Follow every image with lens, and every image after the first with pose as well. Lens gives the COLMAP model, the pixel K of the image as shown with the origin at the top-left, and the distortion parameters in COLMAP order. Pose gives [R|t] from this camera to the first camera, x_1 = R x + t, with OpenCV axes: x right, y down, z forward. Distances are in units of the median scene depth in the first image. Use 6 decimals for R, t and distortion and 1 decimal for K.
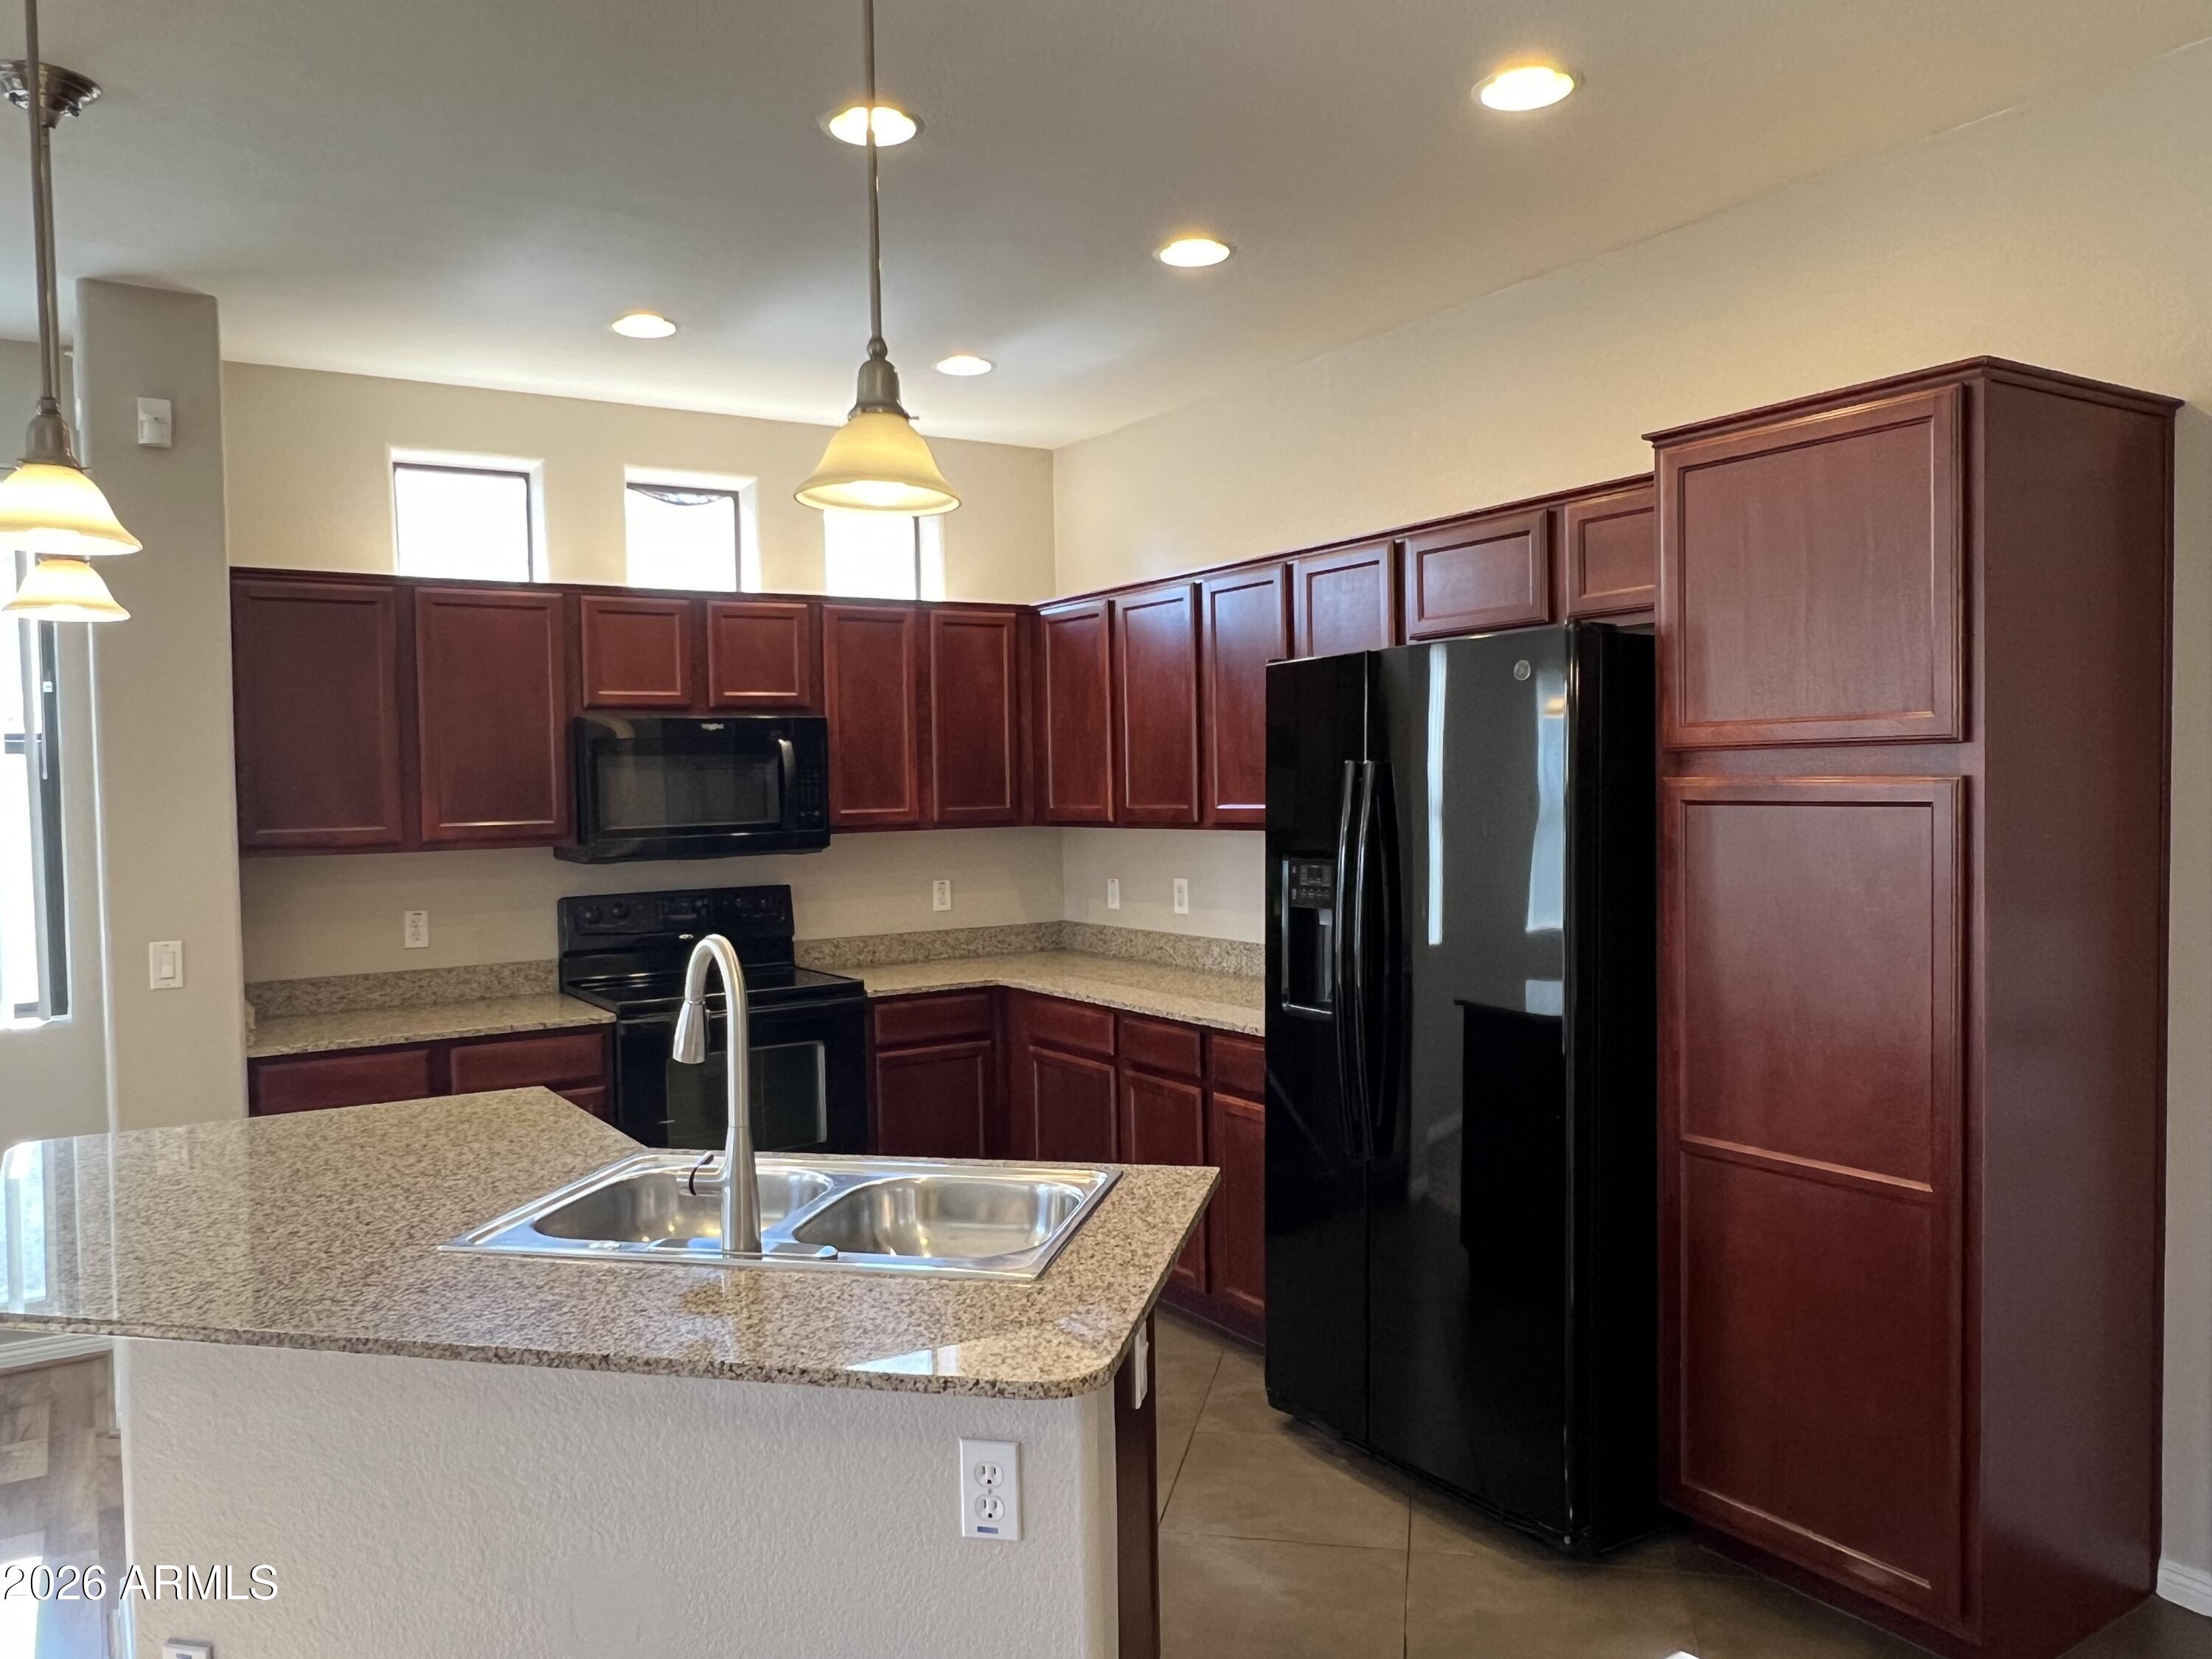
lens RADIAL K [[1586.5, 0, 1085.6], [0, 1586.5, 831.8], [0, 0, 1]] dist [-0.002822, -0.008131]
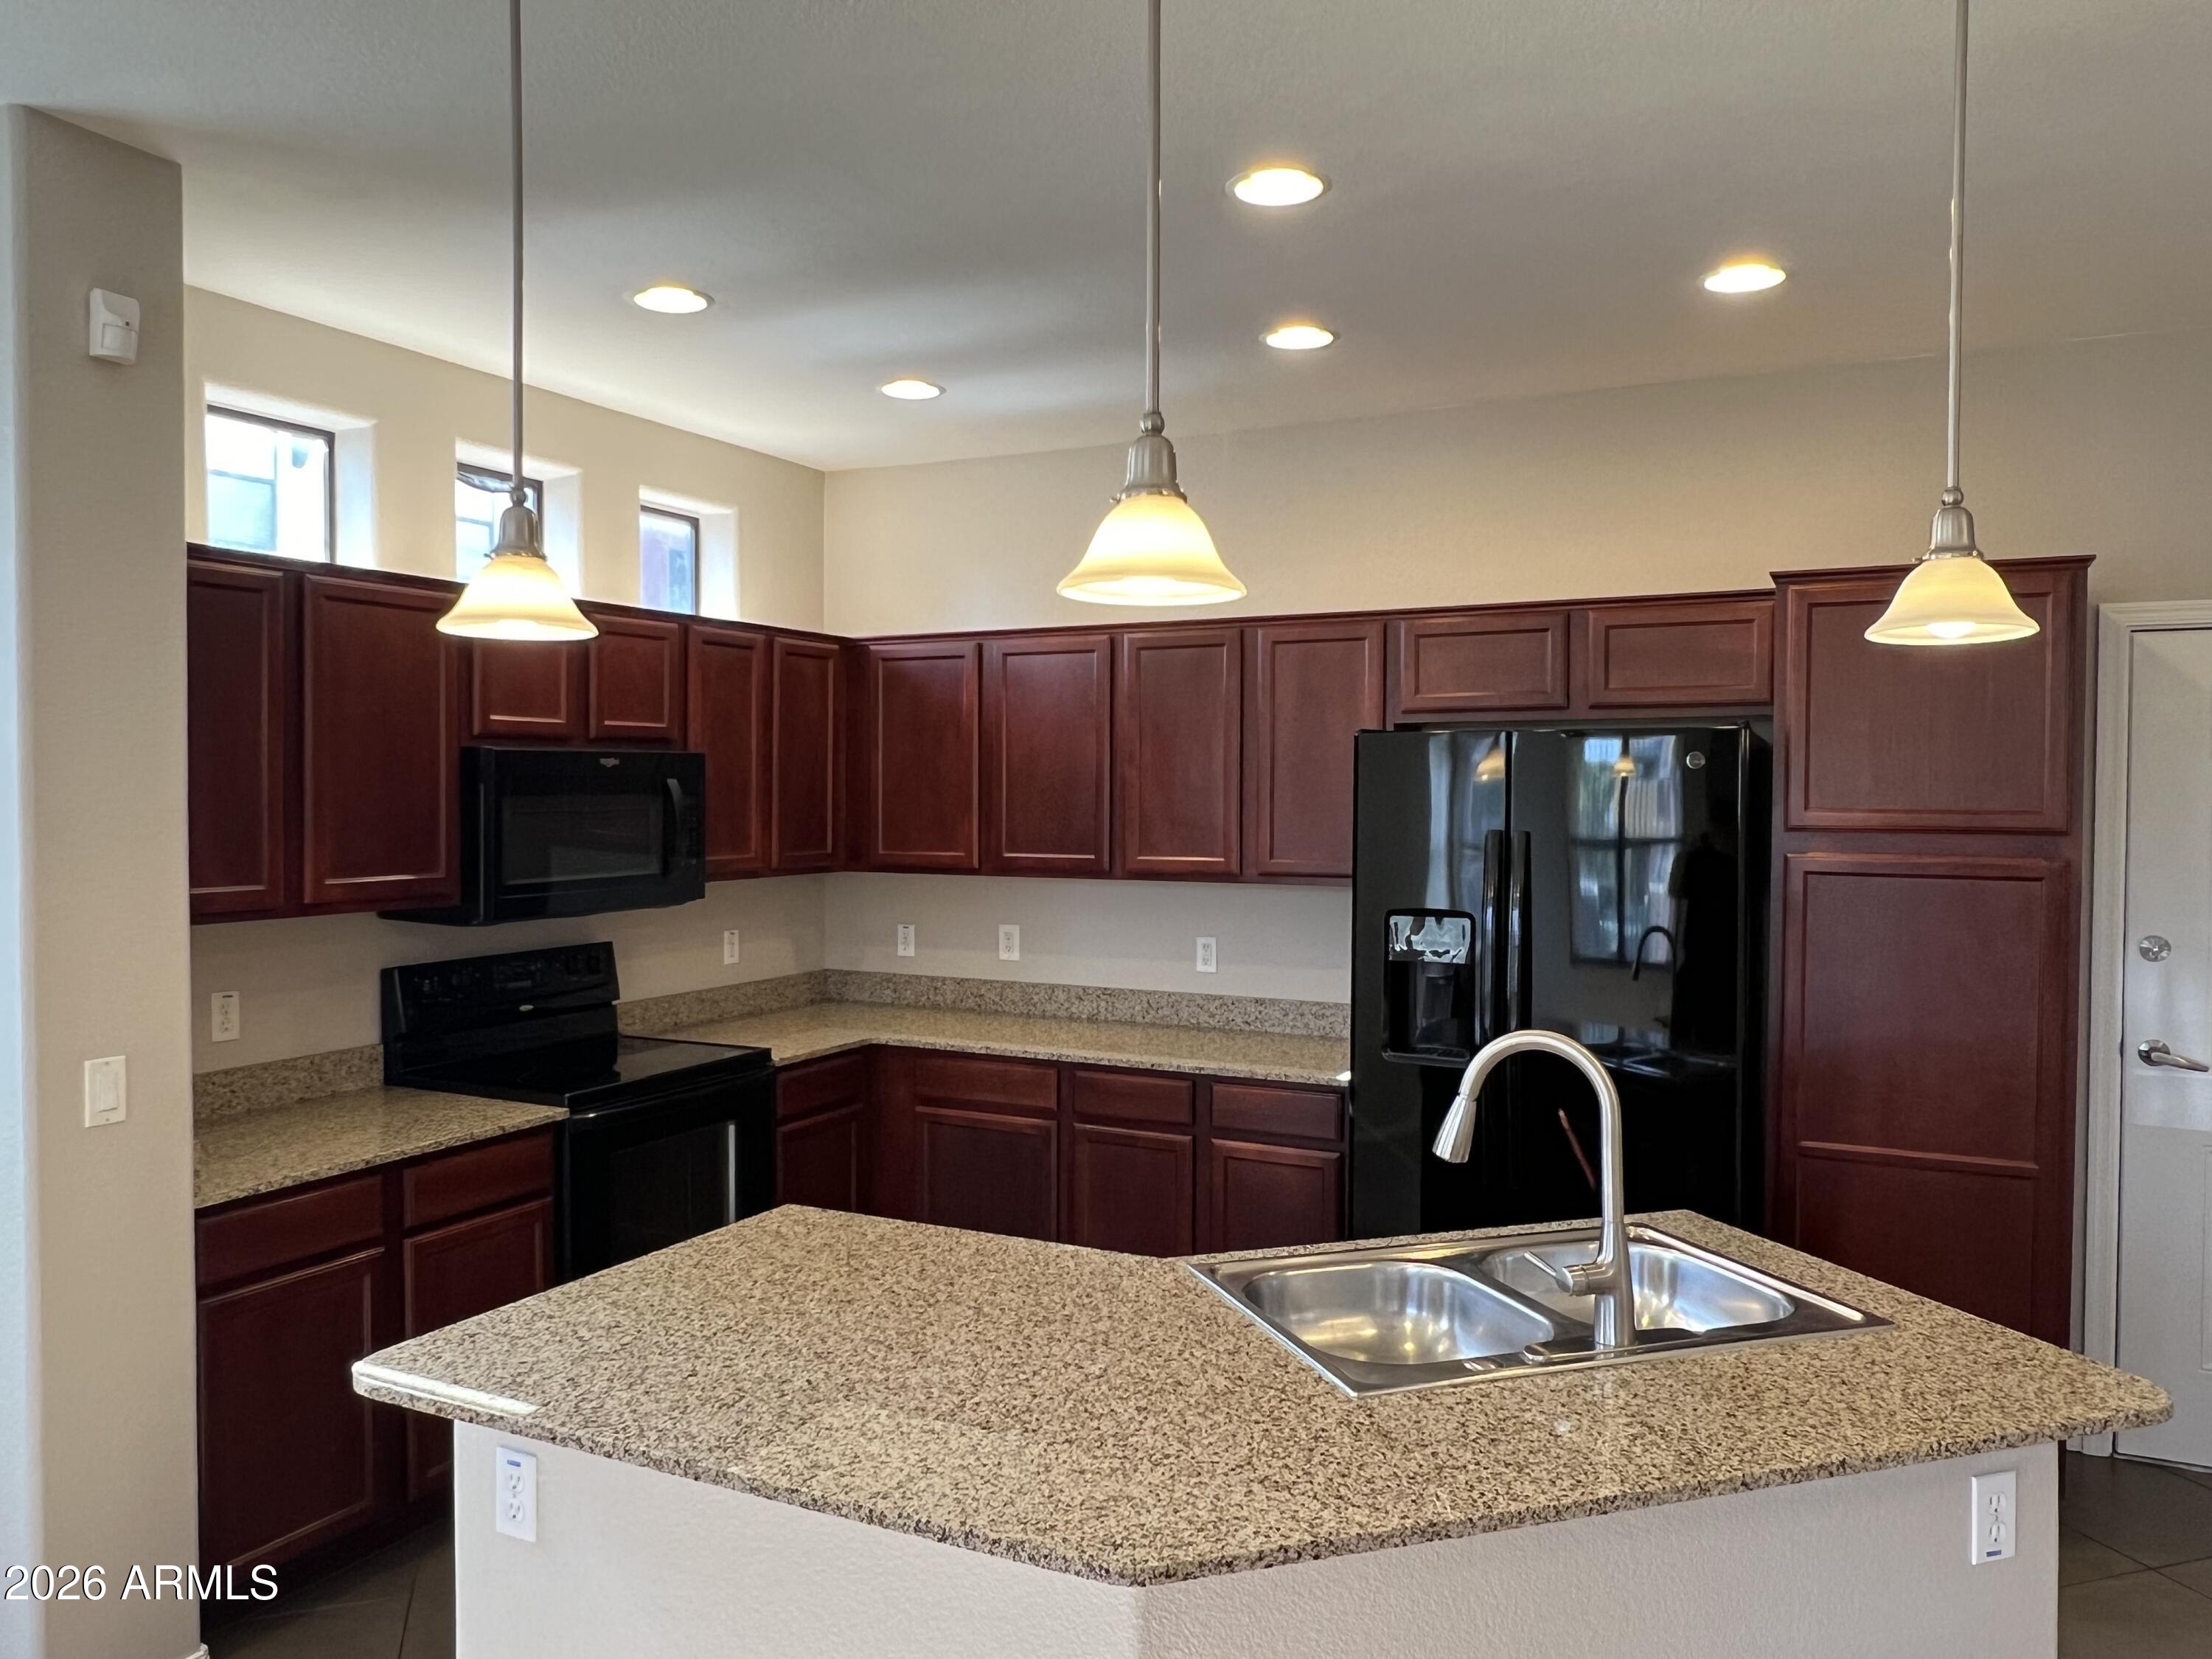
lens RADIAL K [[1586.5, 0, 1082.1], [0, 1586.5, 827.5], [0, 0, 1]] dist [-0.002822, -0.008131]
pose [[0.863622, 0.009923, 0.504042, -0.439721], [-0.004274, 0.999914, -0.012362, -0.021130], [-0.504122, 0.008522, 0.863591, 0.130804]]
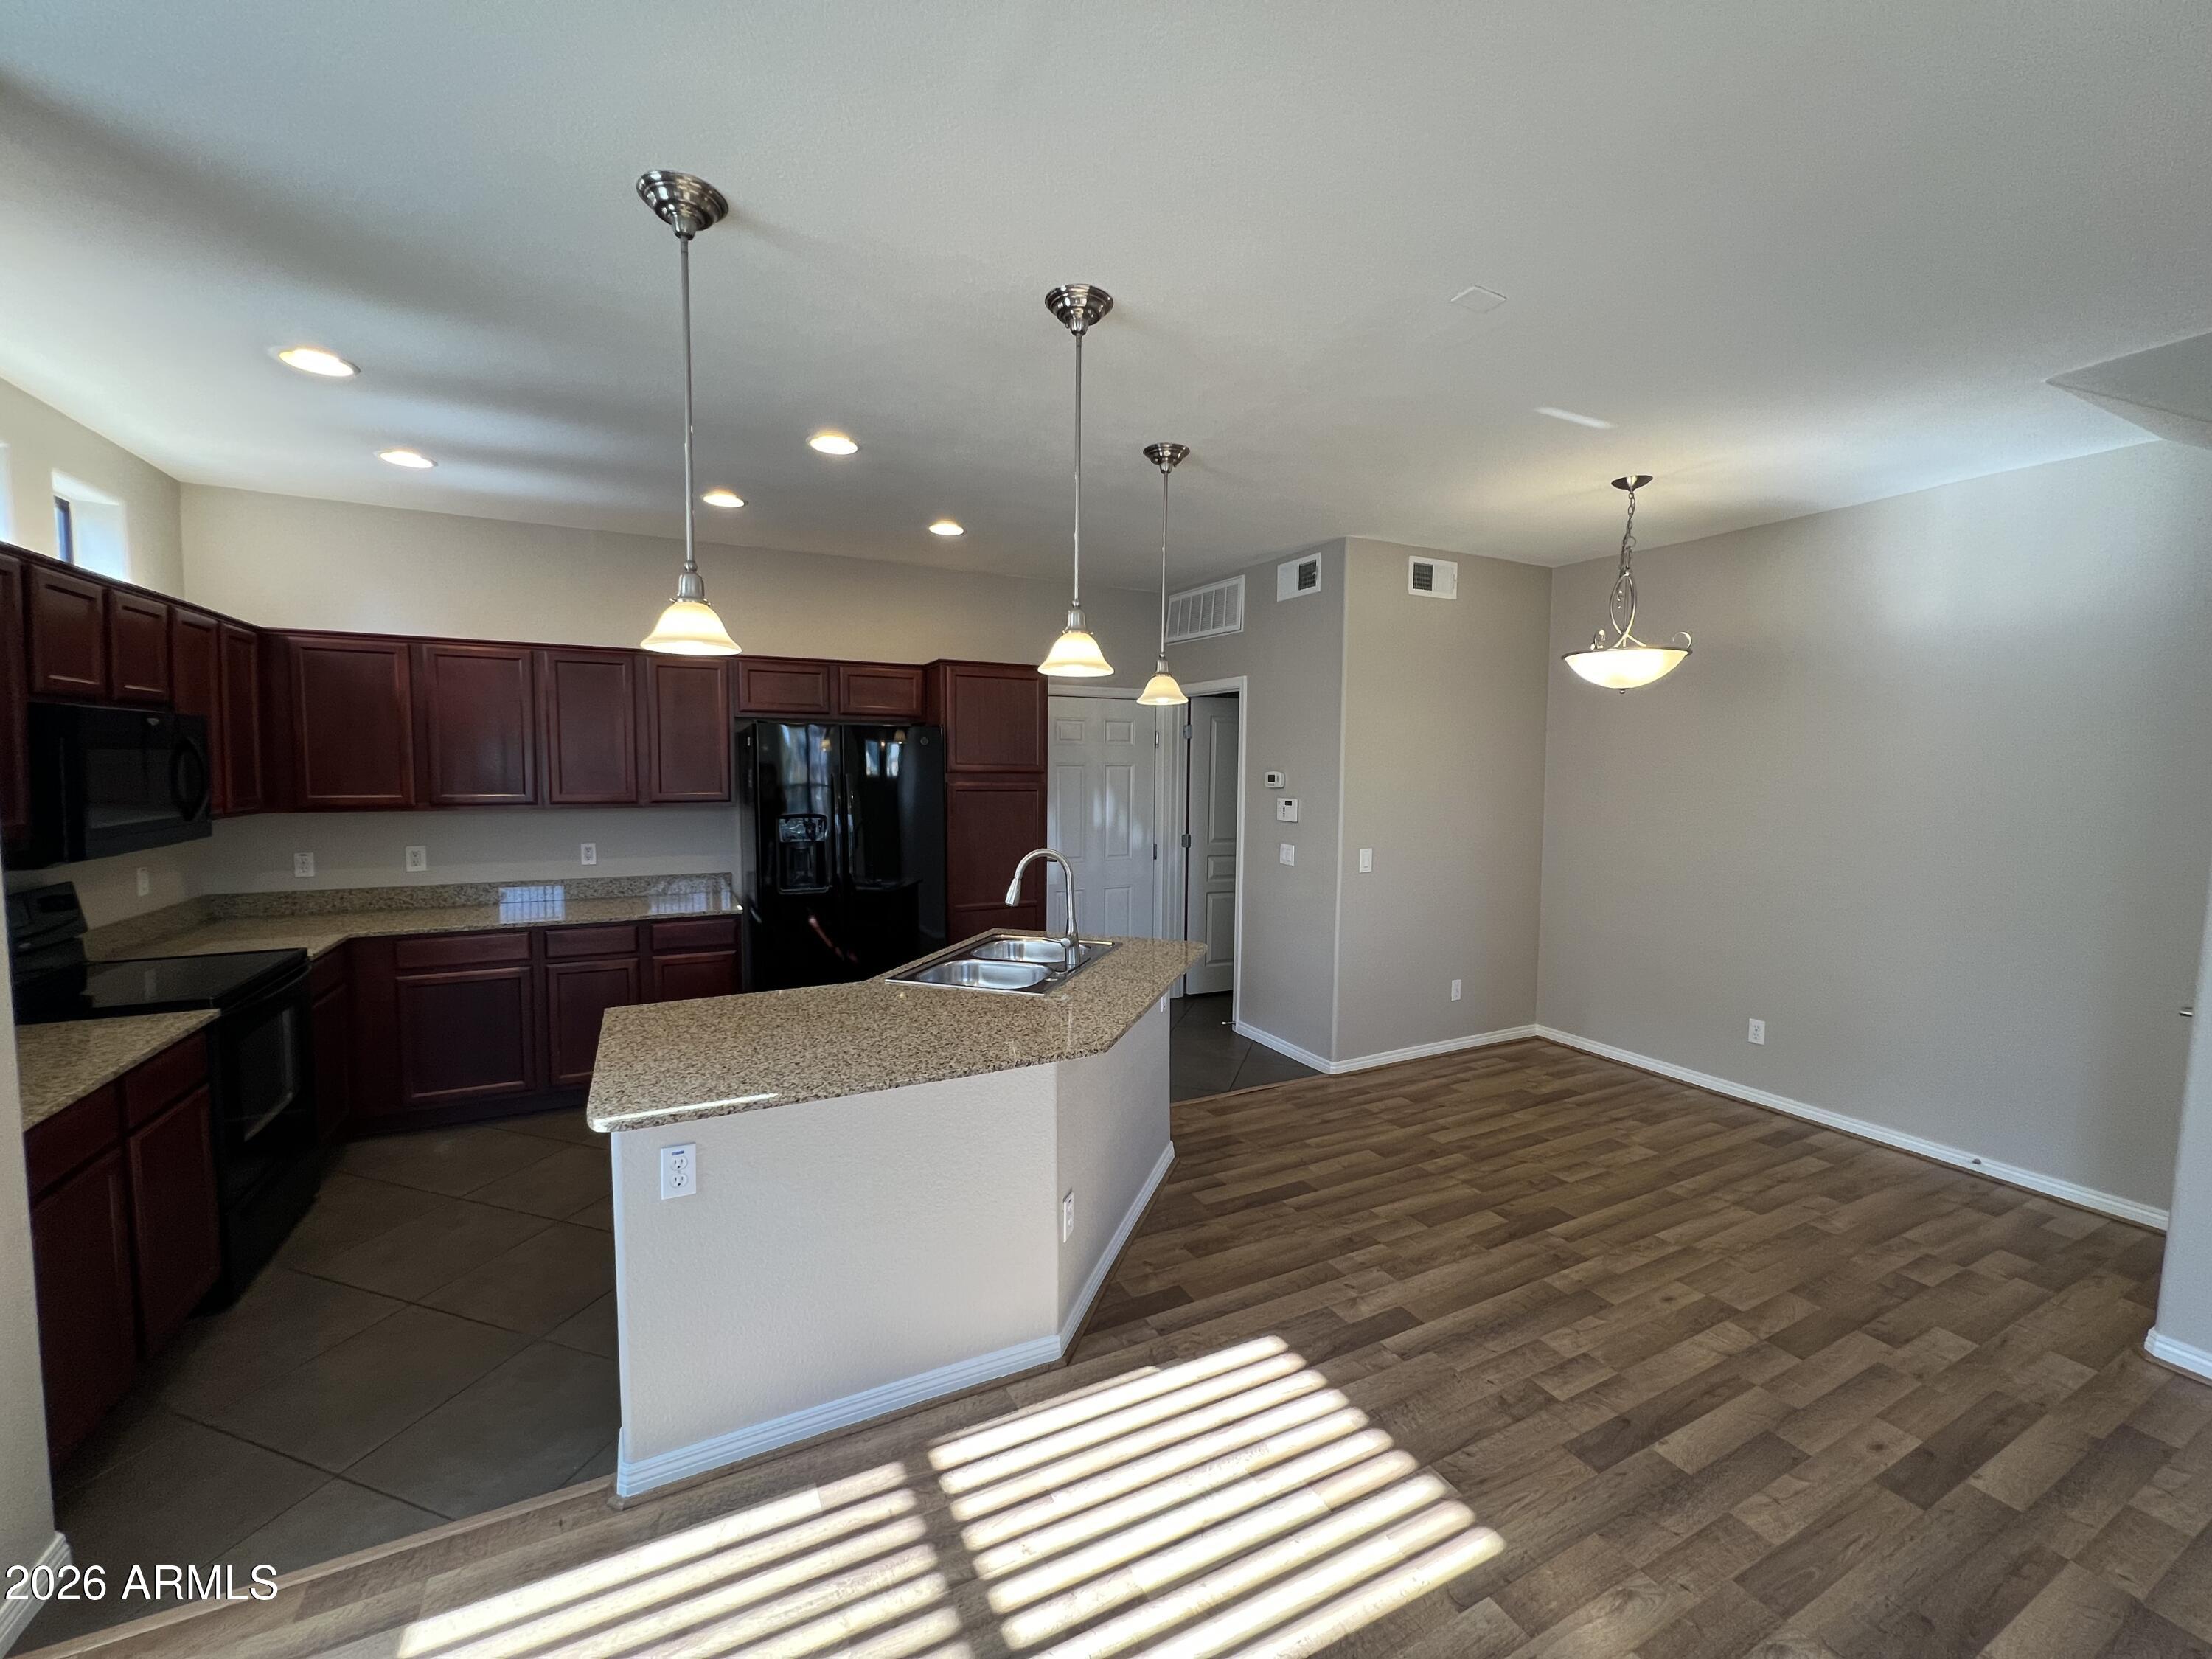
lens RADIAL K [[888.1, 0, 1094.3], [0, 888.1, 828.1], [0, 0, 1]] dist [0.000333, 0.000436]
pose [[0.099873, -0.051343, 0.993675, -0.724109], [0.019571, 0.998576, 0.049629, -0.014952], [-0.994808, 0.014490, 0.100736, 0.353505]]
